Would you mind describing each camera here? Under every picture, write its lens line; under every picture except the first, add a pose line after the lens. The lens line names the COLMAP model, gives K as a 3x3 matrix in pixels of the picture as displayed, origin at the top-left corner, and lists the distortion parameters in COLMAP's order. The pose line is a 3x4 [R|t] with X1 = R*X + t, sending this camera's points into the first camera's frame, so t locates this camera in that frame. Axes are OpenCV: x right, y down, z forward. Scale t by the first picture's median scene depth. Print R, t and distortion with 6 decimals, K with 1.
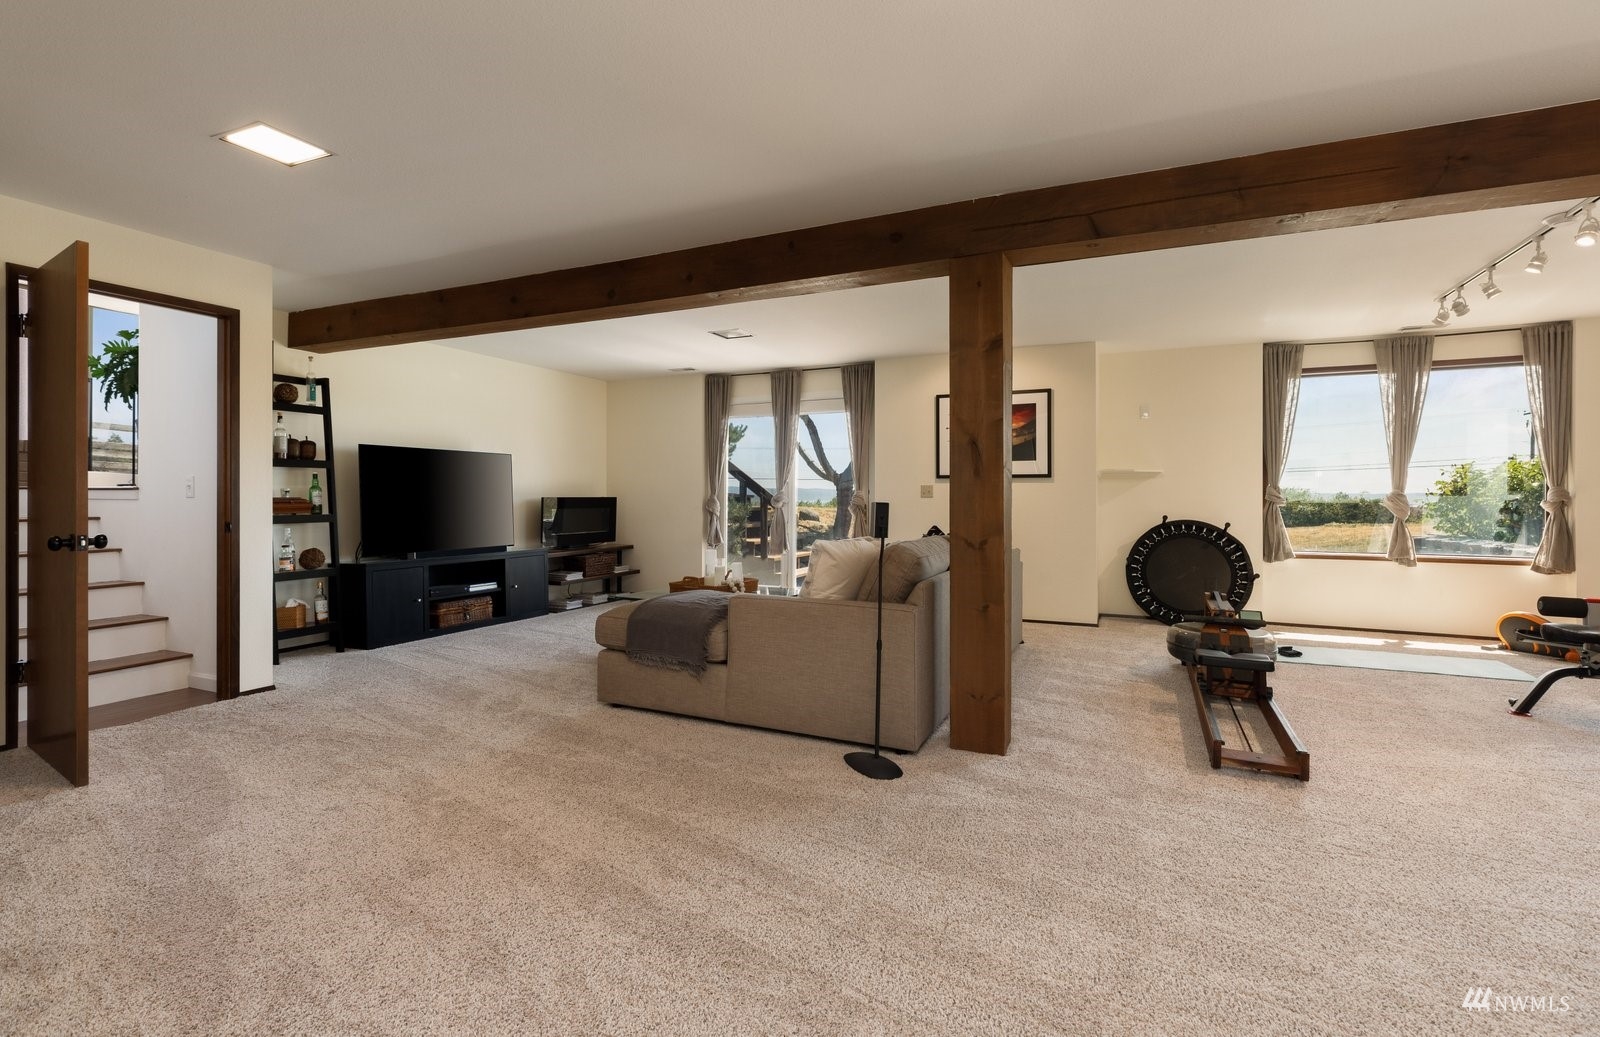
lens RADIAL K [[725.1, 0, 801.2], [0, 725.1, 513.0], [0, 0, 1]] dist [-0.001596, -0.000250]
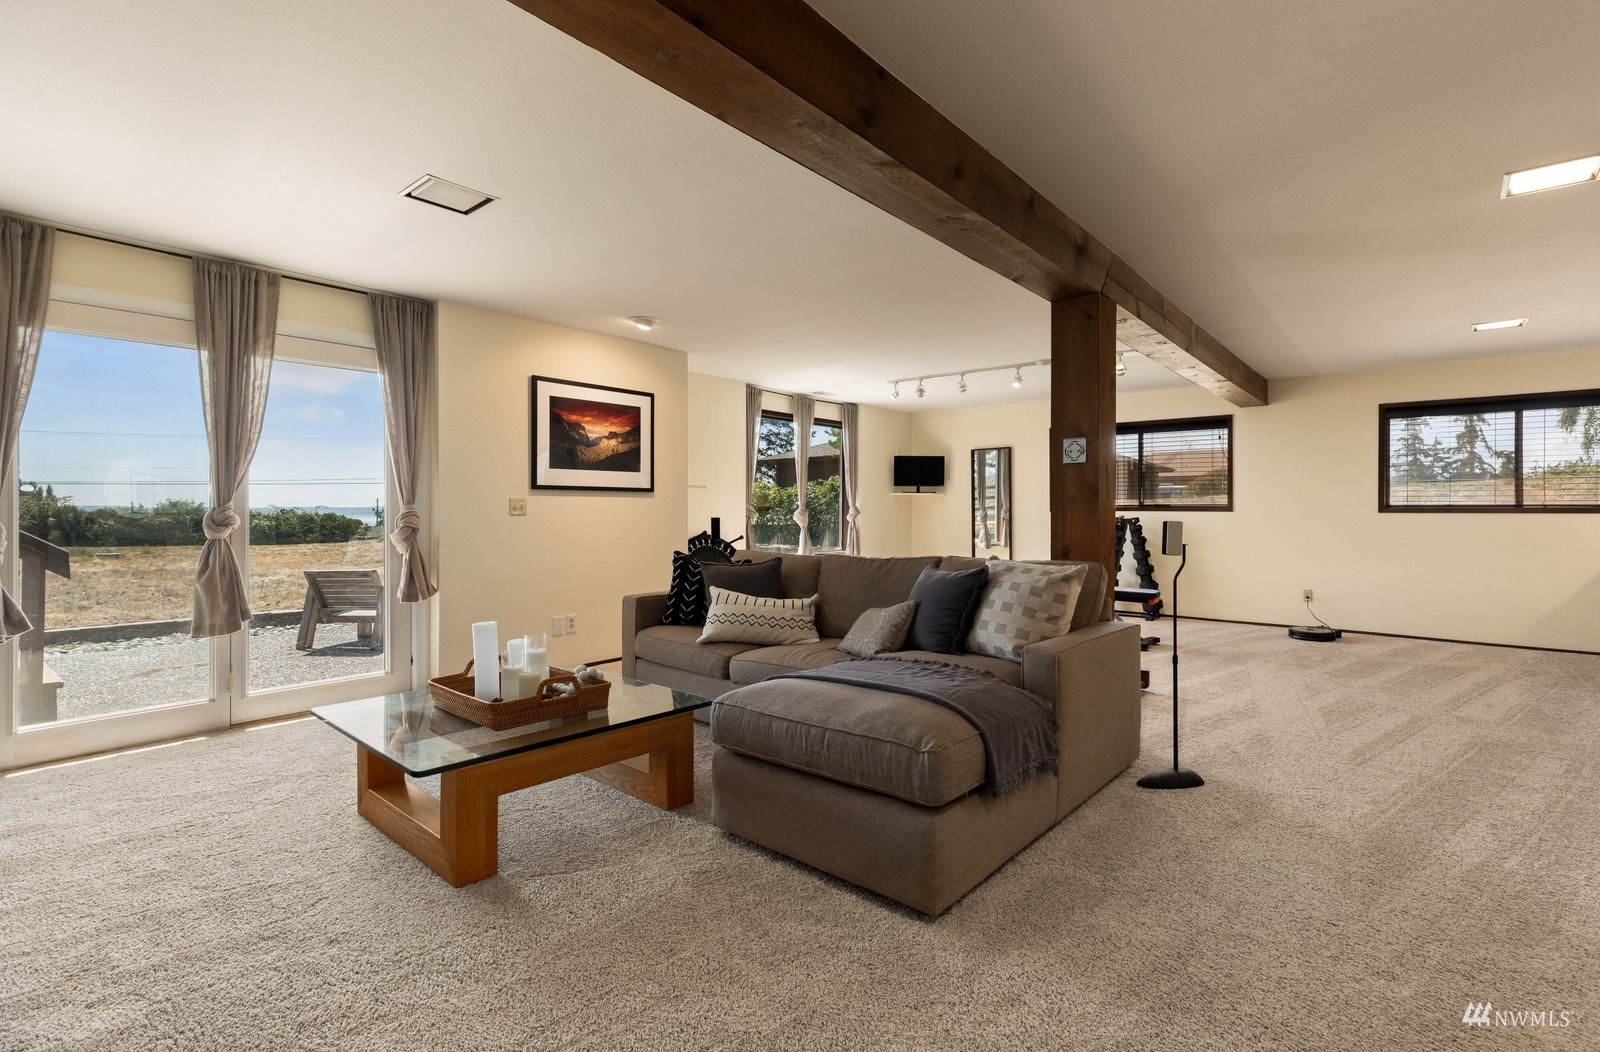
lens RADIAL K [[734.5, 0, 800.0], [0, 734.5, 526.0], [0, 0, 1]] dist [0.003090, 0.000383]
pose [[0.273431, -0.020872, 0.961665, -0.484565], [0.022041, 0.999638, 0.015429, -0.016805], [-0.961639, 0.016977, 0.273792, 0.571070]]
